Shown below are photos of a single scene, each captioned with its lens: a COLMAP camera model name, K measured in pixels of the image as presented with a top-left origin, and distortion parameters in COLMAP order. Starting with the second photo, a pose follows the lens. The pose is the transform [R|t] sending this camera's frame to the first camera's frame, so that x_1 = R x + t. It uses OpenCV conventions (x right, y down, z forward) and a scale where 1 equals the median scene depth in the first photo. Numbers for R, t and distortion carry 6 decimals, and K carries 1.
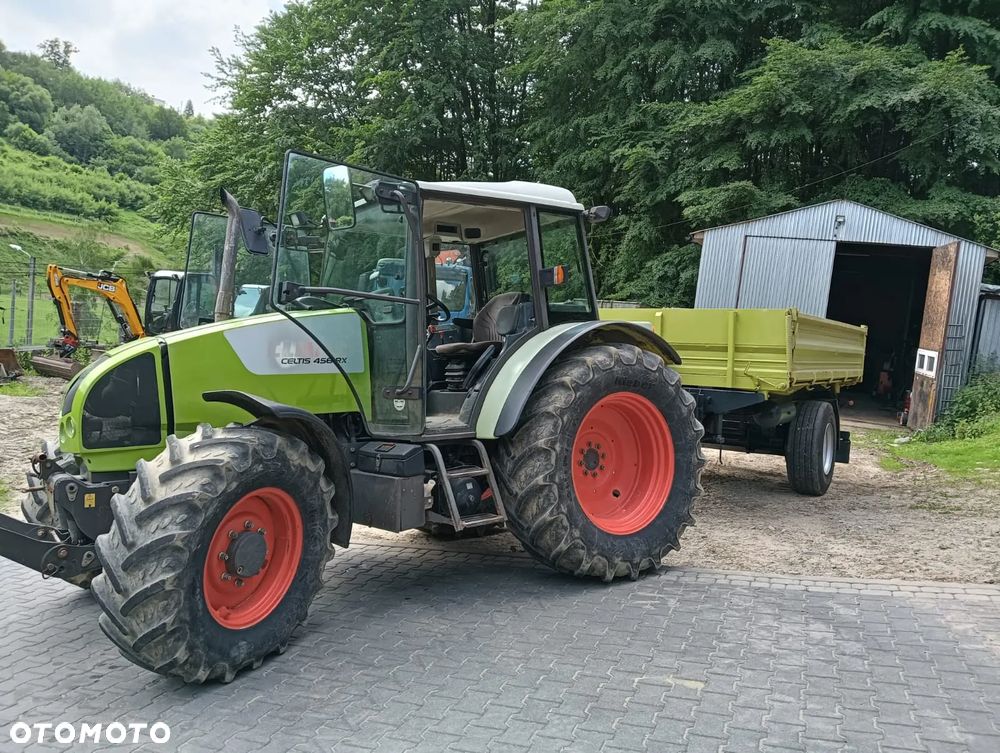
lens RADIAL K [[792.2, 0, 498.7], [0, 792.2, 362.1], [0, 0, 1]] dist [0.032960, -0.062979]
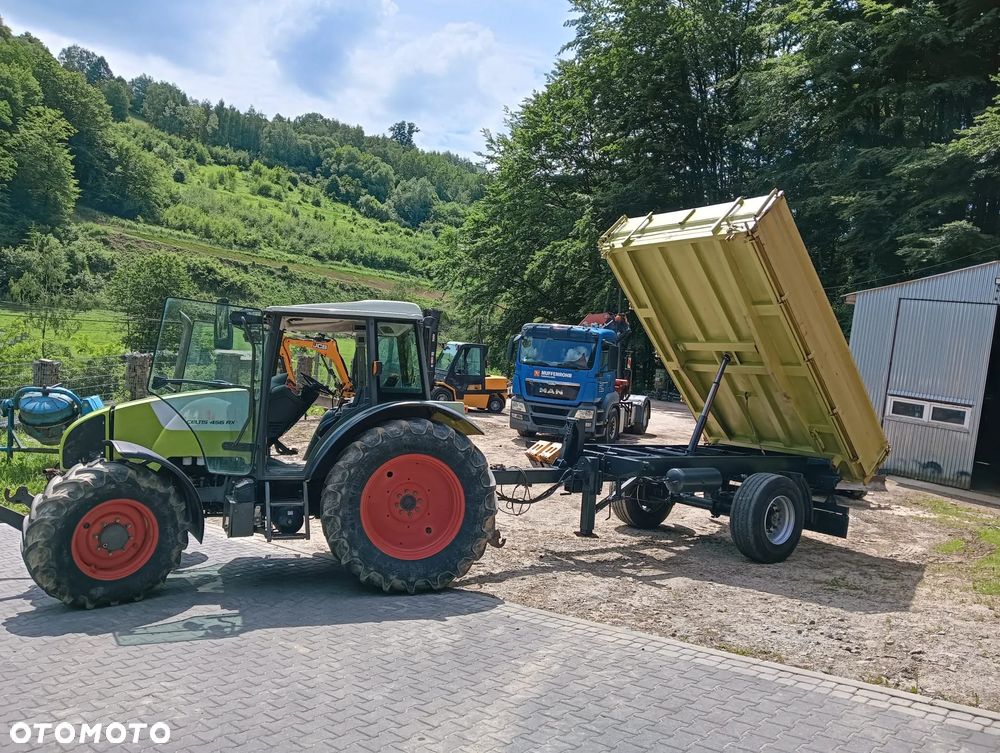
lens RADIAL K [[767.3, 0, 500.0], [0, 767.3, 376.5], [0, 0, 1]] dist [-0.031940, -0.008196]
pose [[0.938853, 0.023820, -0.343494, 0.796371], [-0.037545, 0.998738, -0.033359, -0.061390], [0.342266, 0.044215, 0.938562, -0.197698]]
